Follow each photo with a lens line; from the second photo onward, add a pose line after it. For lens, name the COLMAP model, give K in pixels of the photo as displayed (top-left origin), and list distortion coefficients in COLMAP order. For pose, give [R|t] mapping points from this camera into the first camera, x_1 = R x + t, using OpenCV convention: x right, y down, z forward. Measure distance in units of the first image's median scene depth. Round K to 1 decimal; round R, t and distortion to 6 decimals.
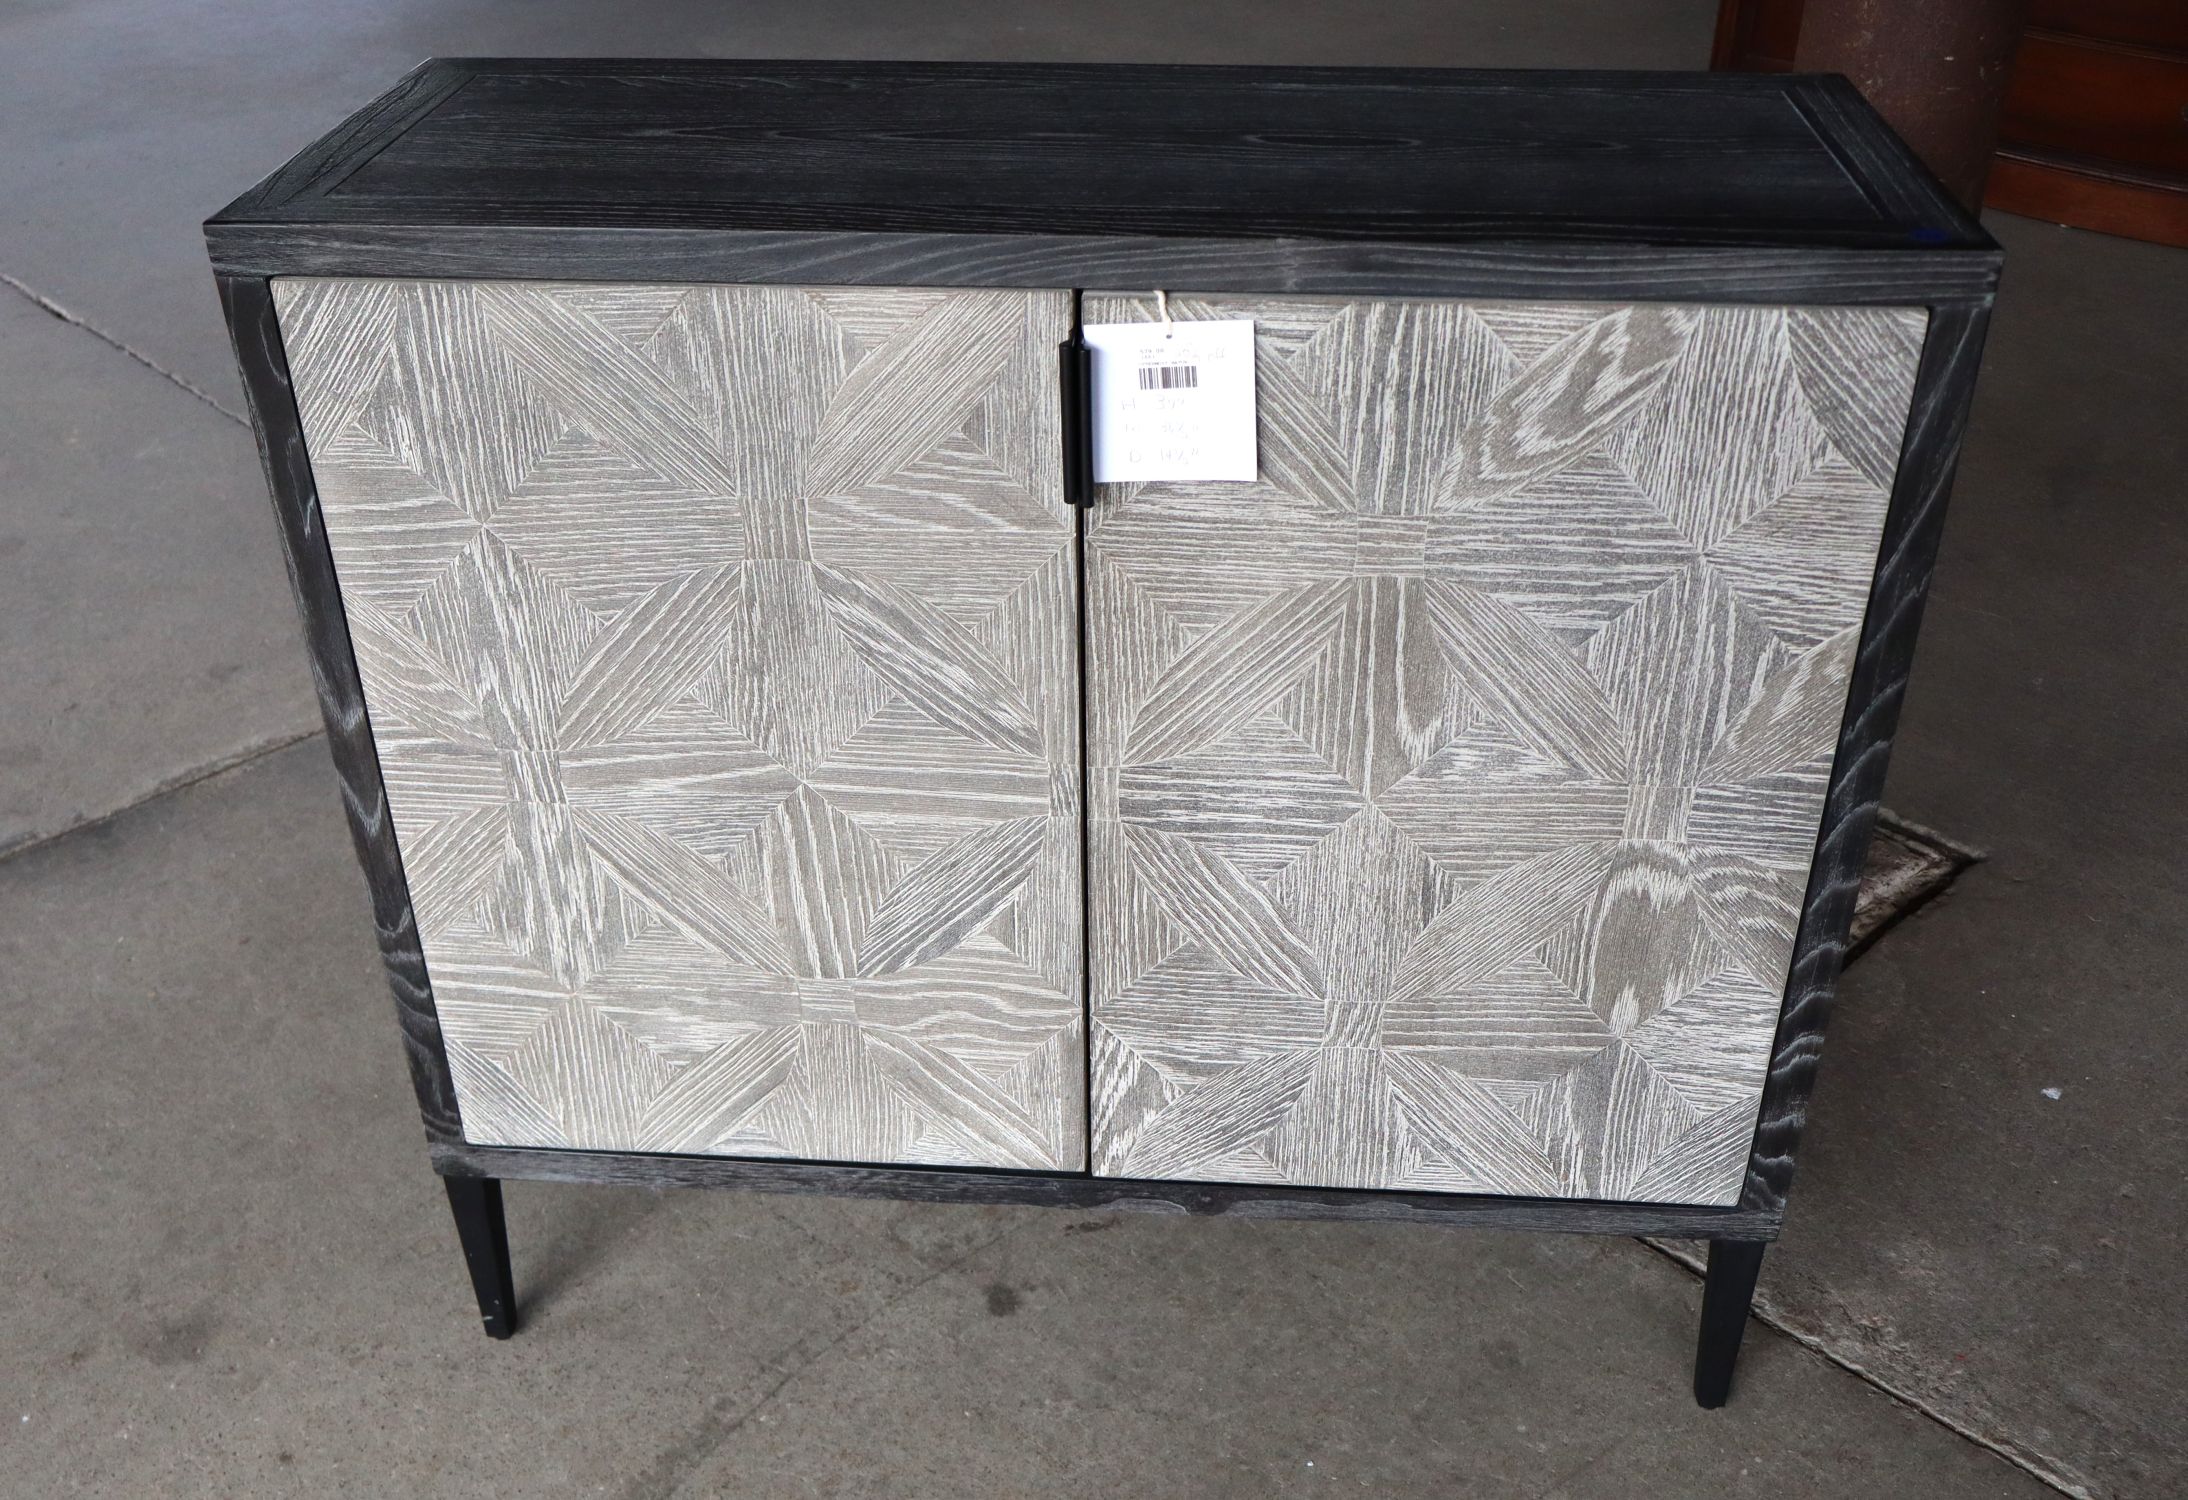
lens RADIAL K [[2090.3, 0, 1094.0], [0, 2090.3, 750.0], [0, 0, 1]] dist [0.004113, 0.002343]
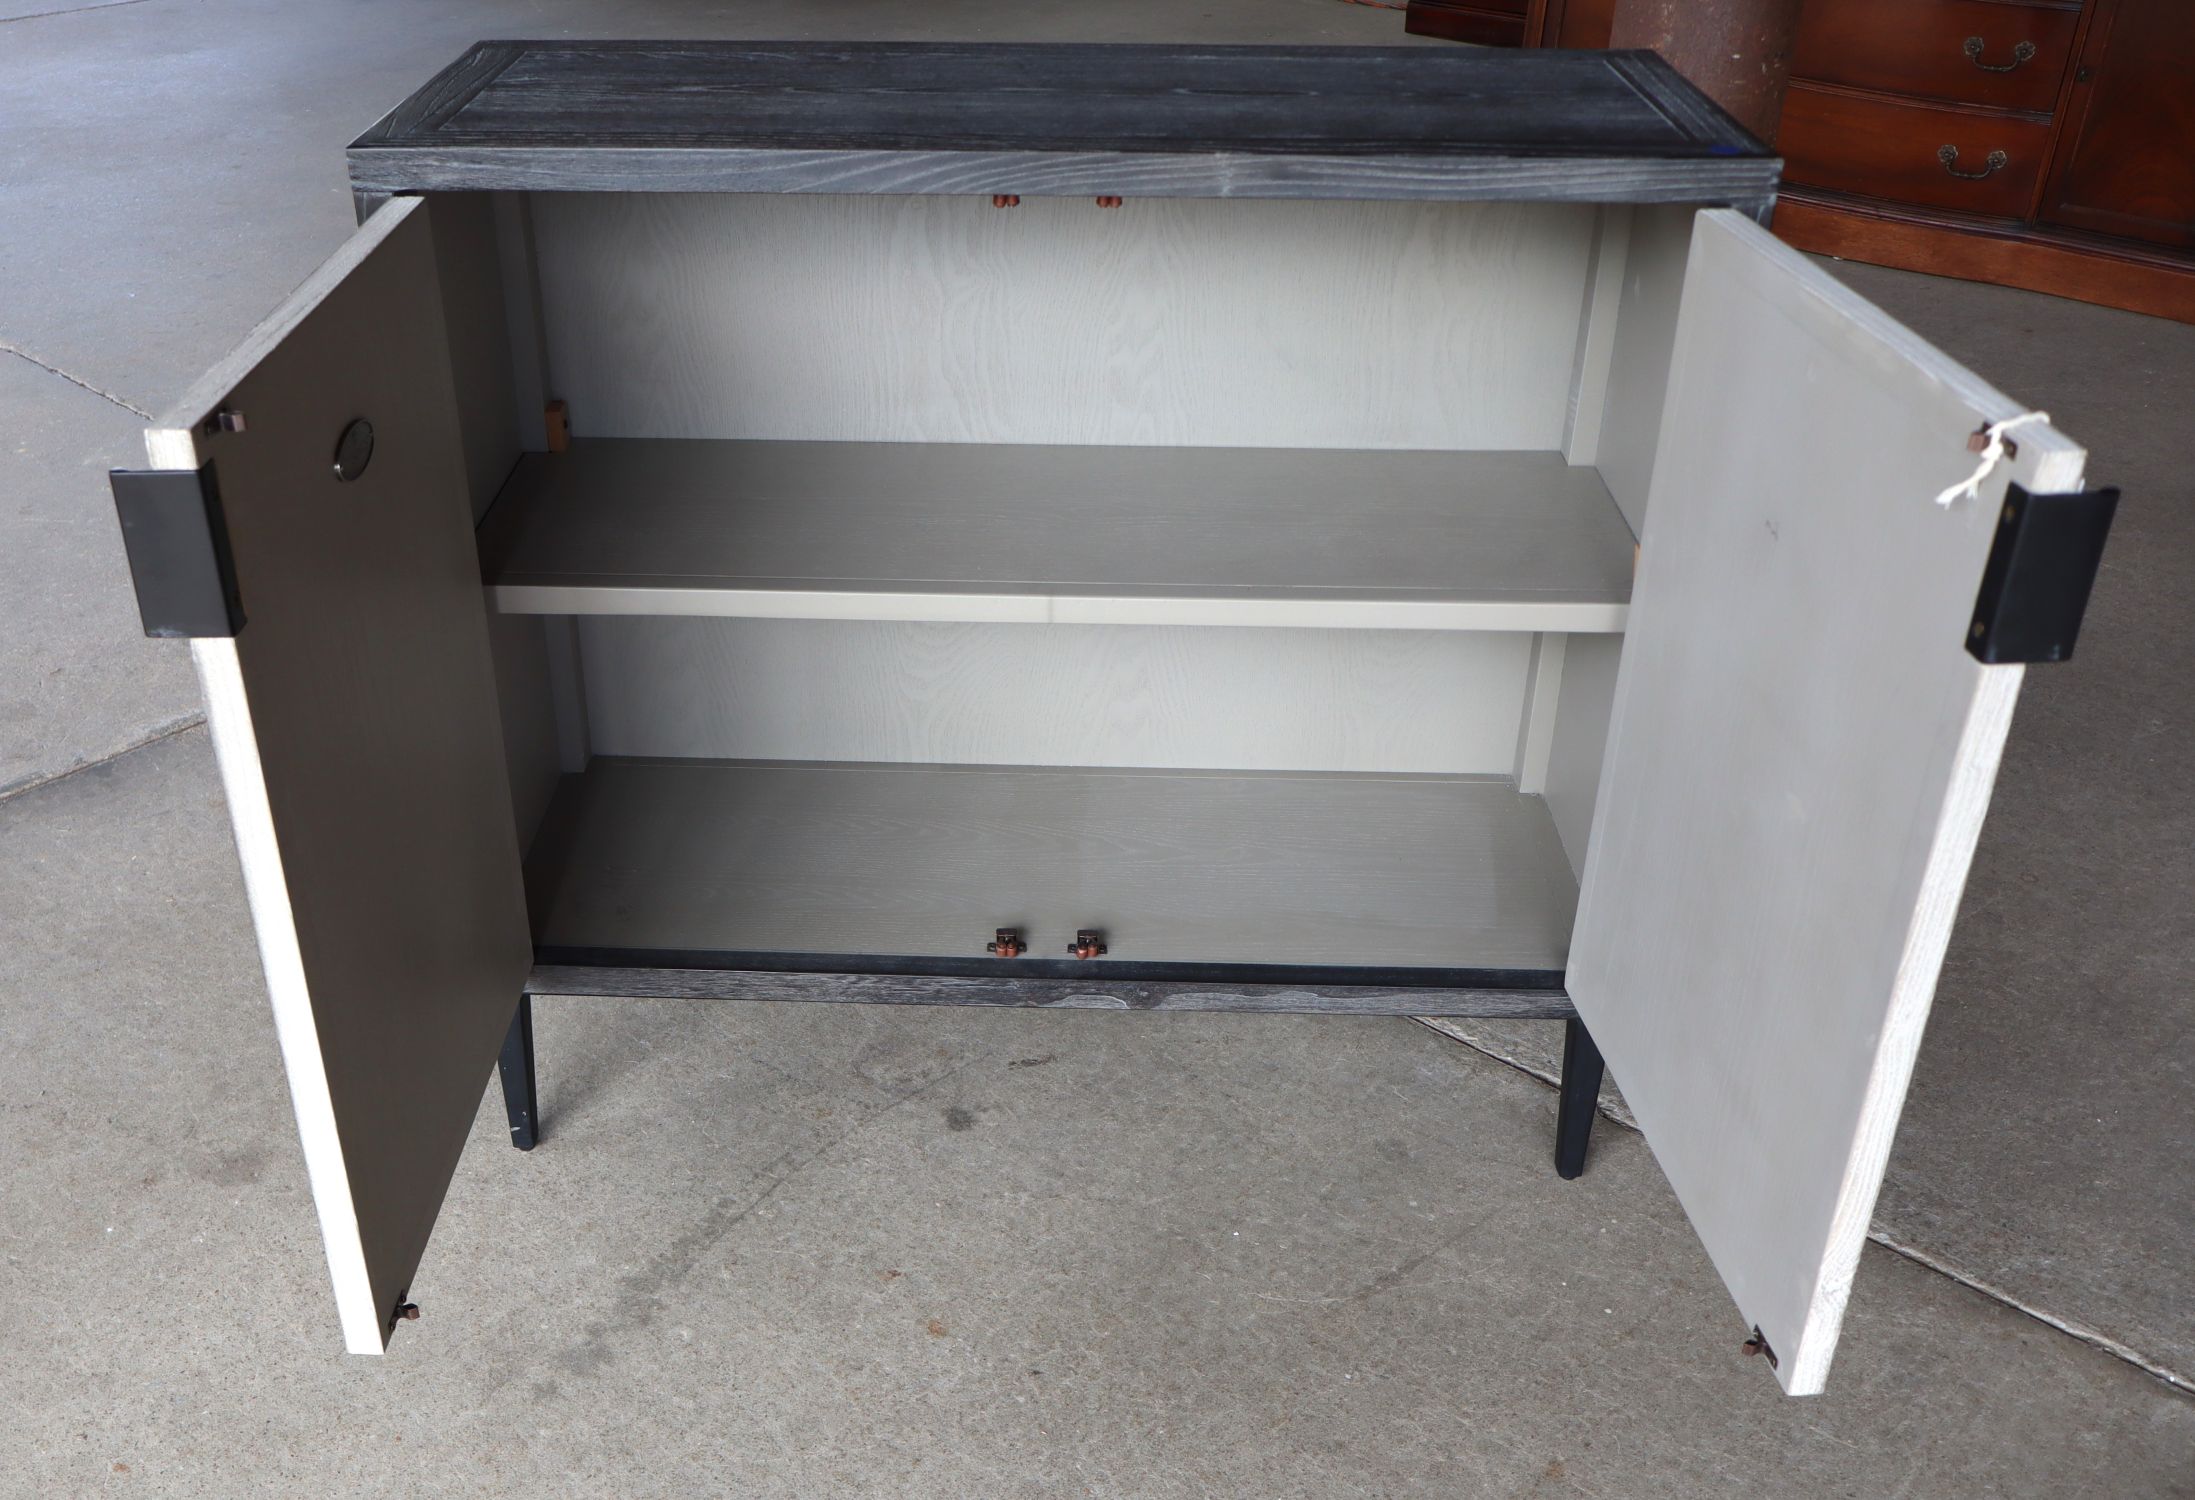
lens RADIAL K [[2096.1, 0, 1000.4], [0, 2096.1, 750.4], [0, 0, 1]] dist [0.001484, 0.012123]
pose [[0.998791, -0.017565, 0.045903, -0.075128], [0.019539, 0.998887, -0.042922, 0.117592], [-0.045098, 0.043767, 0.998023, -0.168406]]
